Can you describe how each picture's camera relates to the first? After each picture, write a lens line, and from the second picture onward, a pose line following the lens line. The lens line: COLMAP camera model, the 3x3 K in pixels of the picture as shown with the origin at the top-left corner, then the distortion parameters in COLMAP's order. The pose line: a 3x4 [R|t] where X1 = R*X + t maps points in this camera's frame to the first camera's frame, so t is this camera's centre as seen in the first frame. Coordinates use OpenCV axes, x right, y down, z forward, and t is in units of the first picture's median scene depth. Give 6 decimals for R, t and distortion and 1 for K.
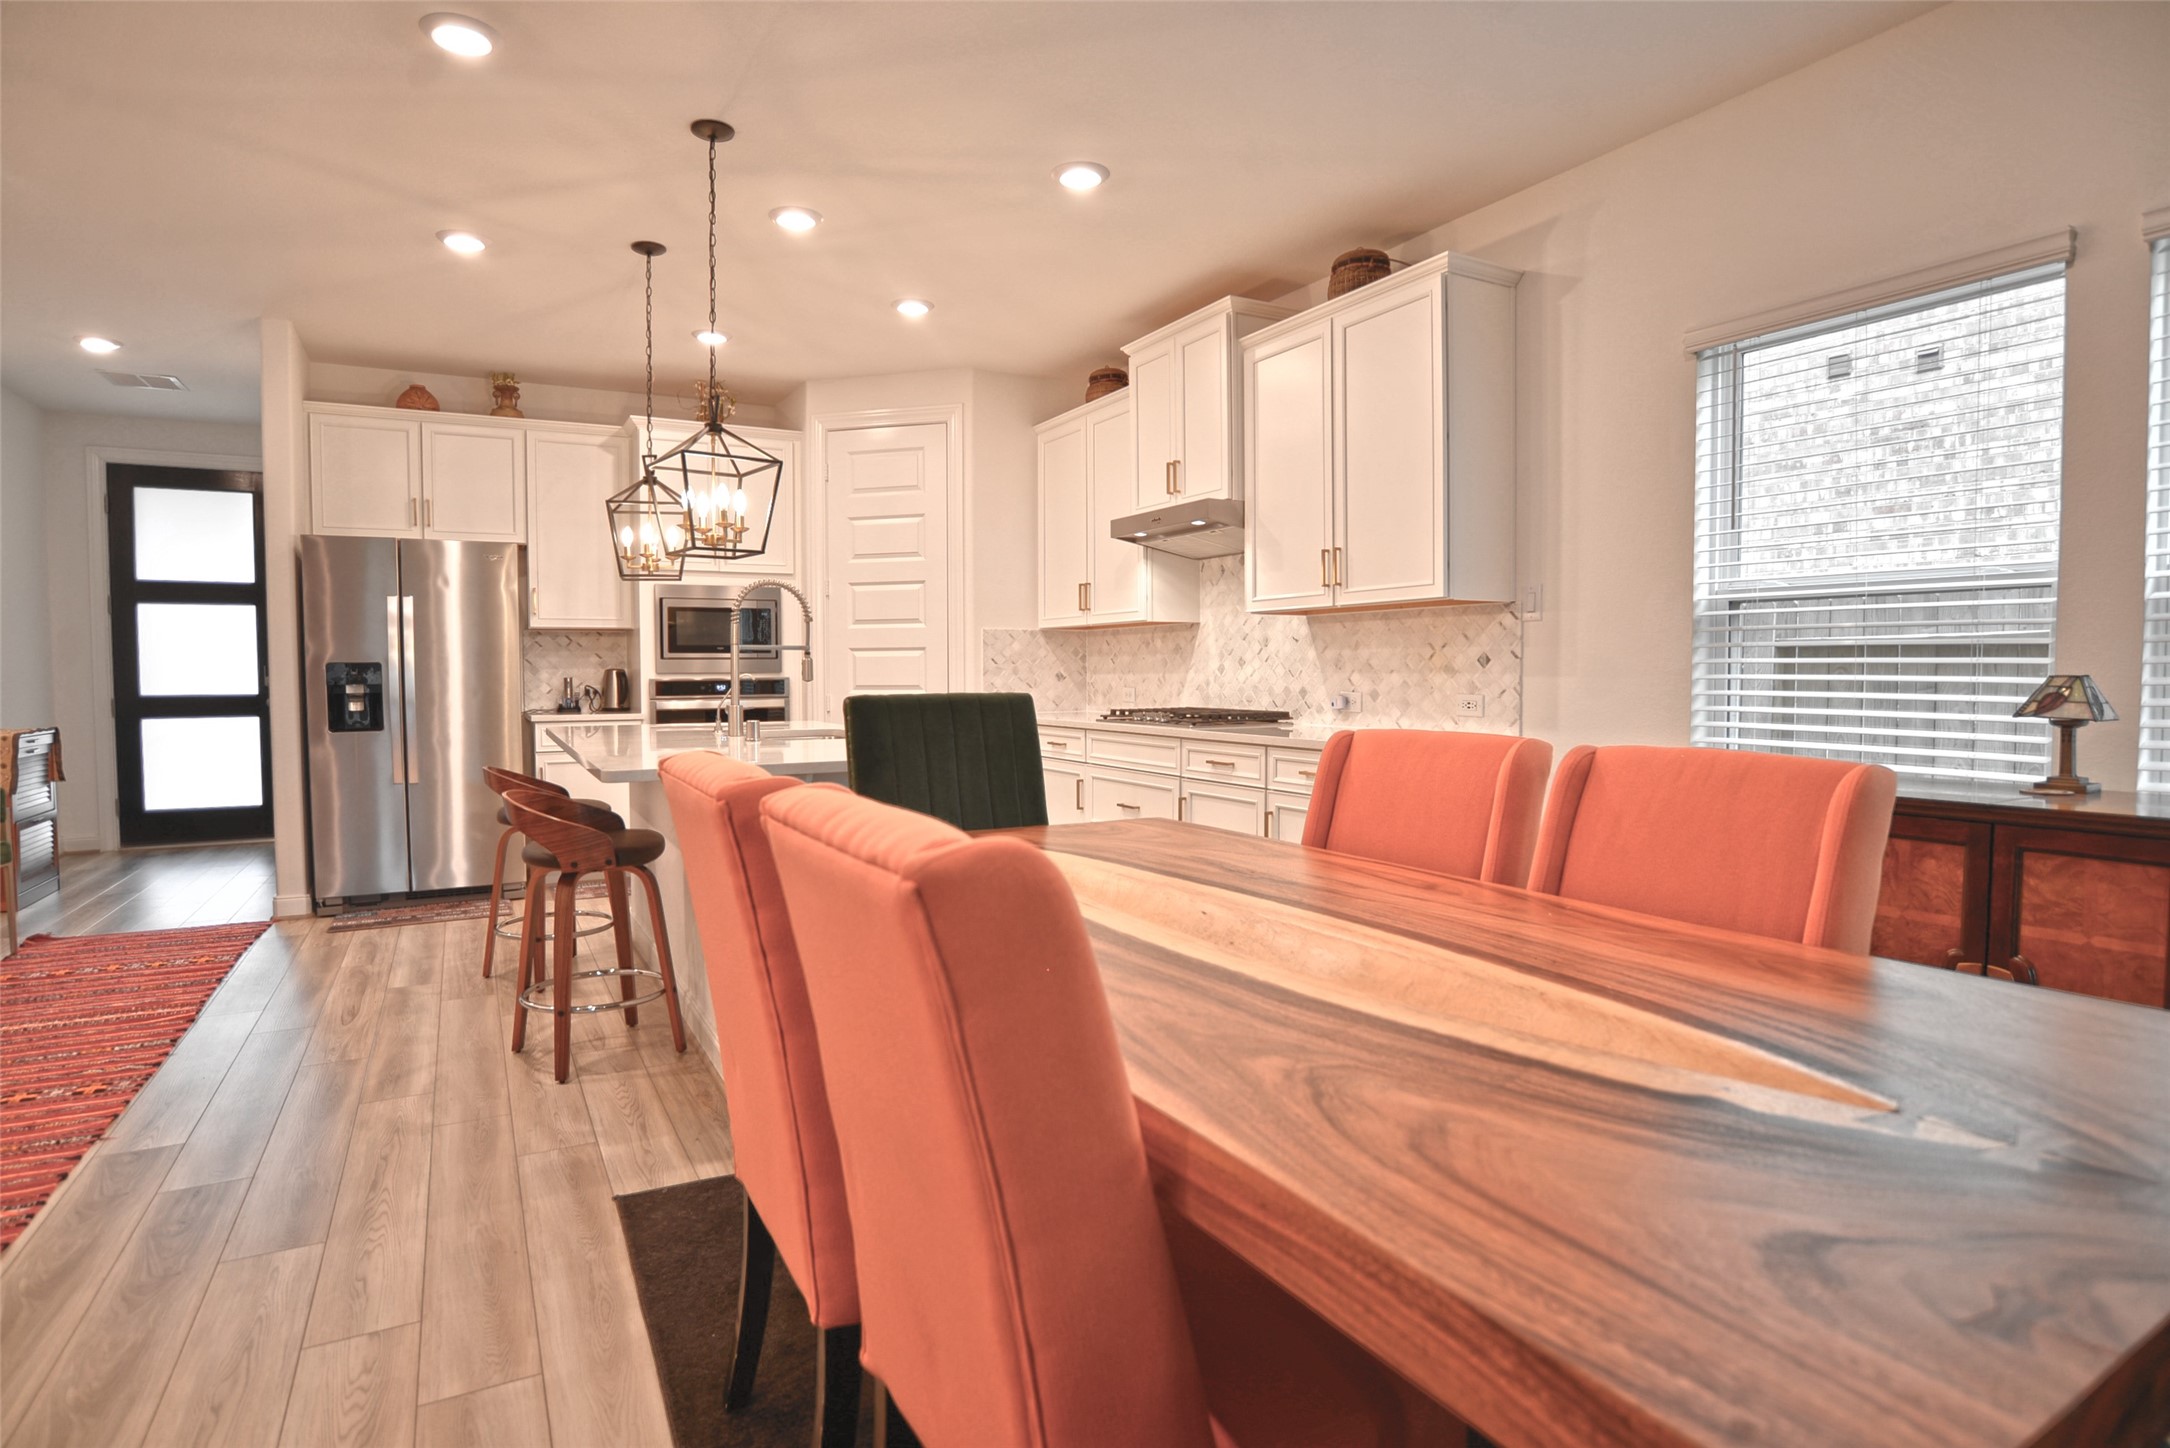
lens RADIAL K [[1117.4, 0, 1062.0], [0, 1117.4, 722.2], [0, 0, 1]] dist [-0.066329, 0.024172]
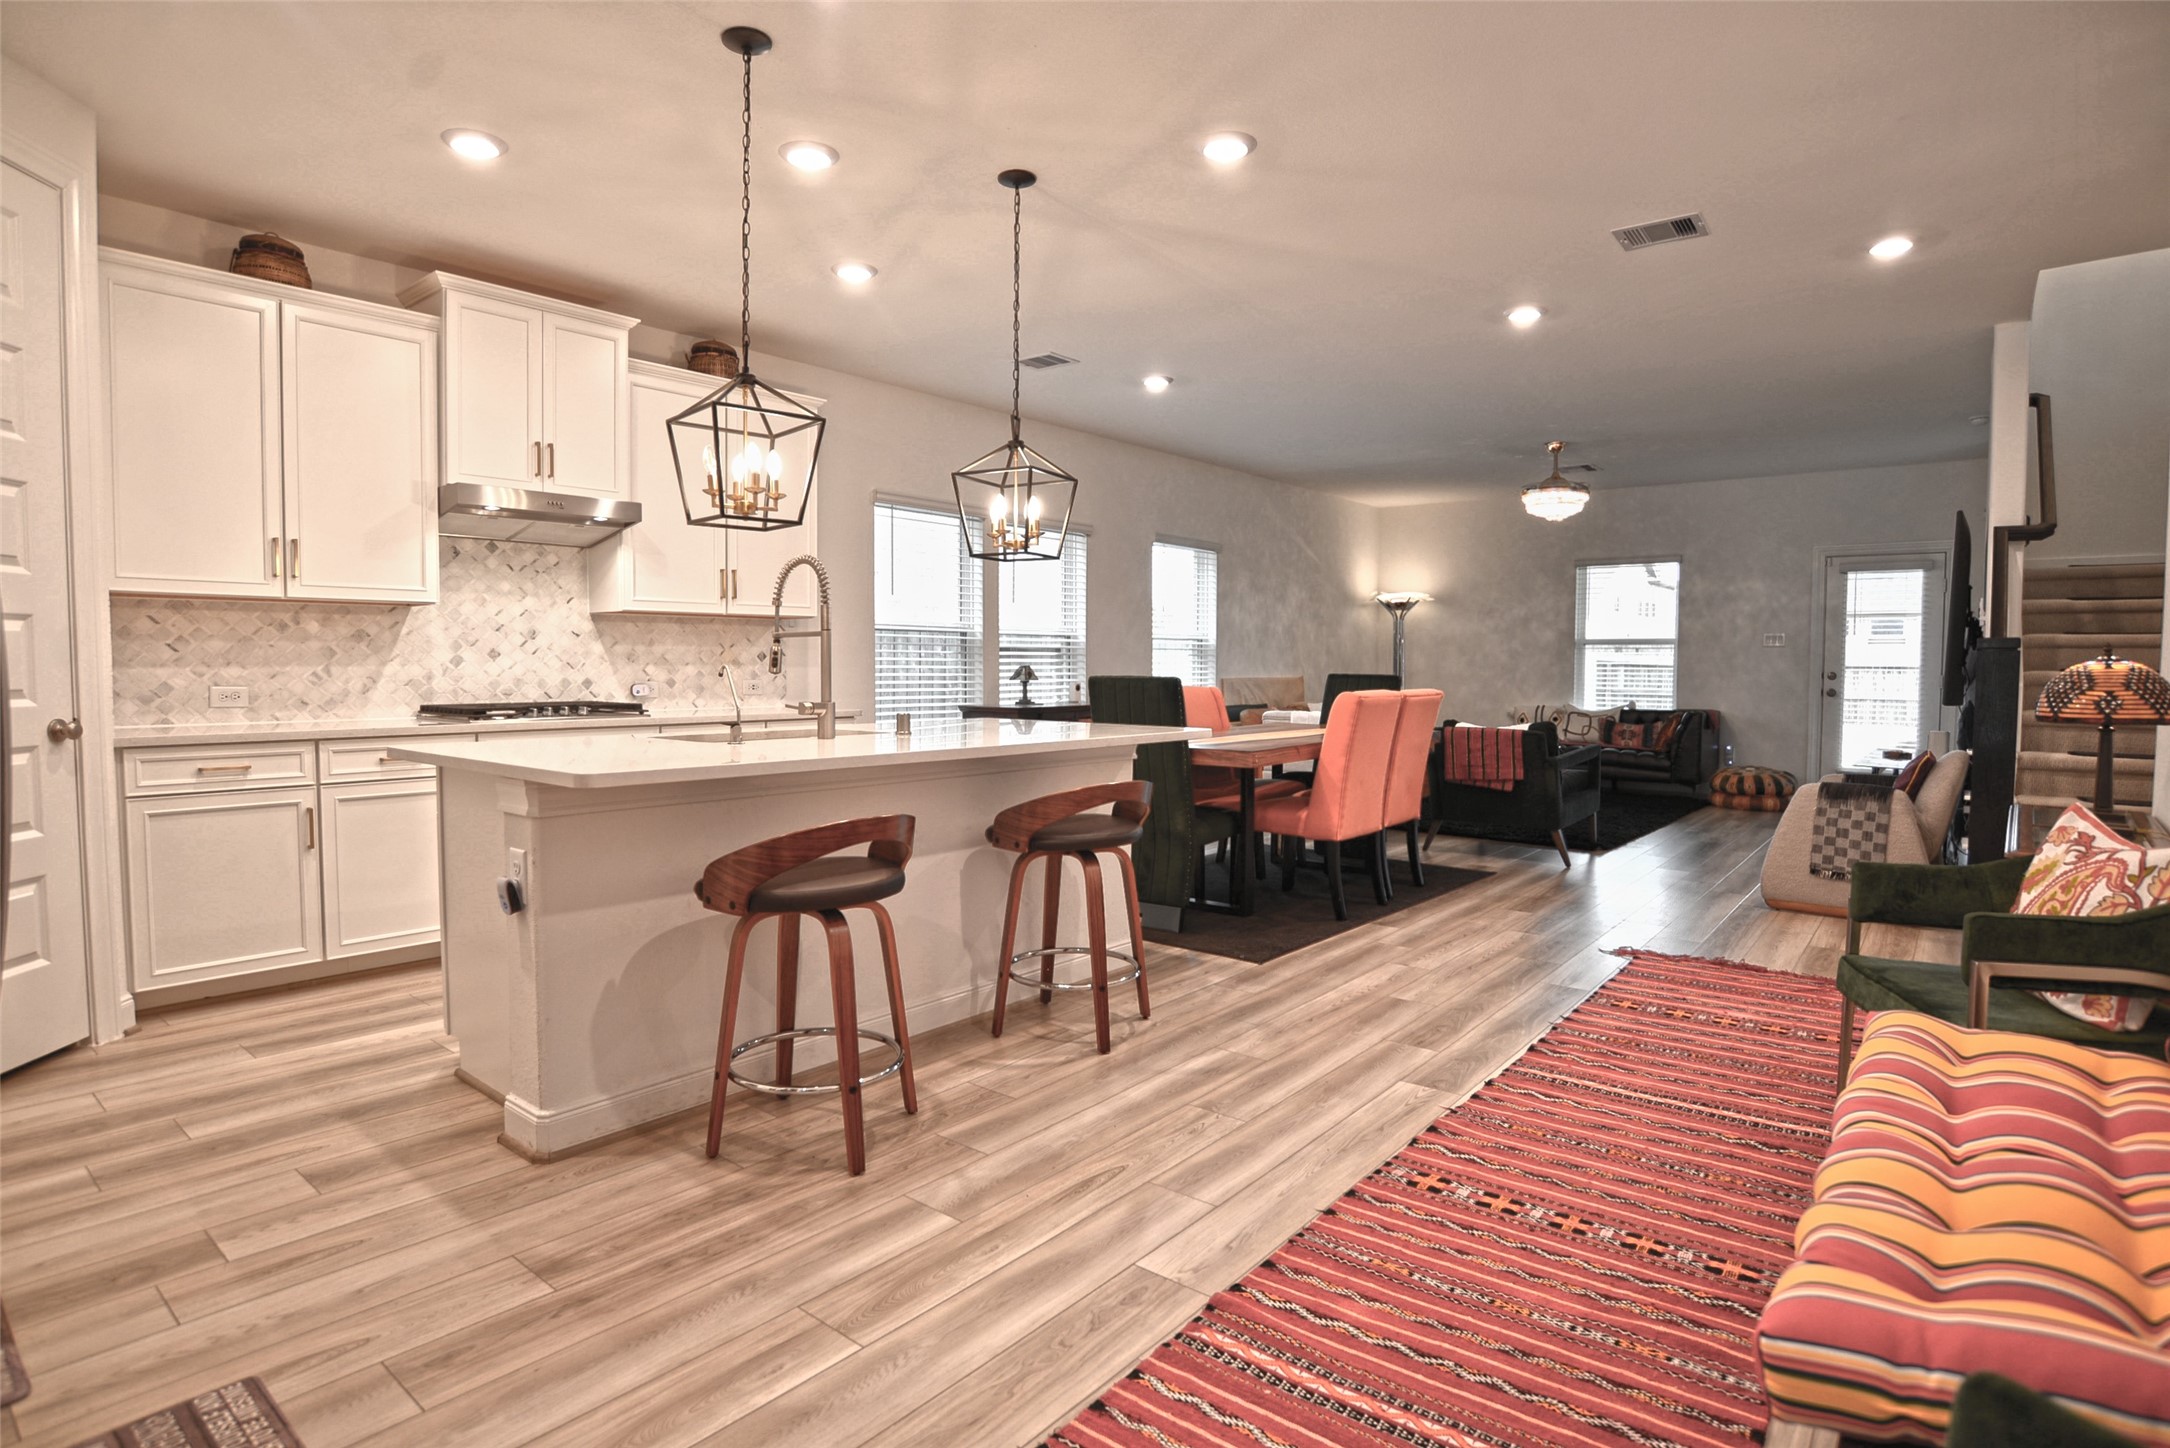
lens RADIAL K [[1117.4, 0, 1103.5], [0, 1117.4, 721.7], [0, 0, 1]] dist [-0.066329, 0.024172]
pose [[-0.387597, -0.044548, 0.920752, -0.851244], [0.040122, 0.997070, 0.065130, -0.034291], [-0.920955, 0.062186, -0.384674, 0.833450]]
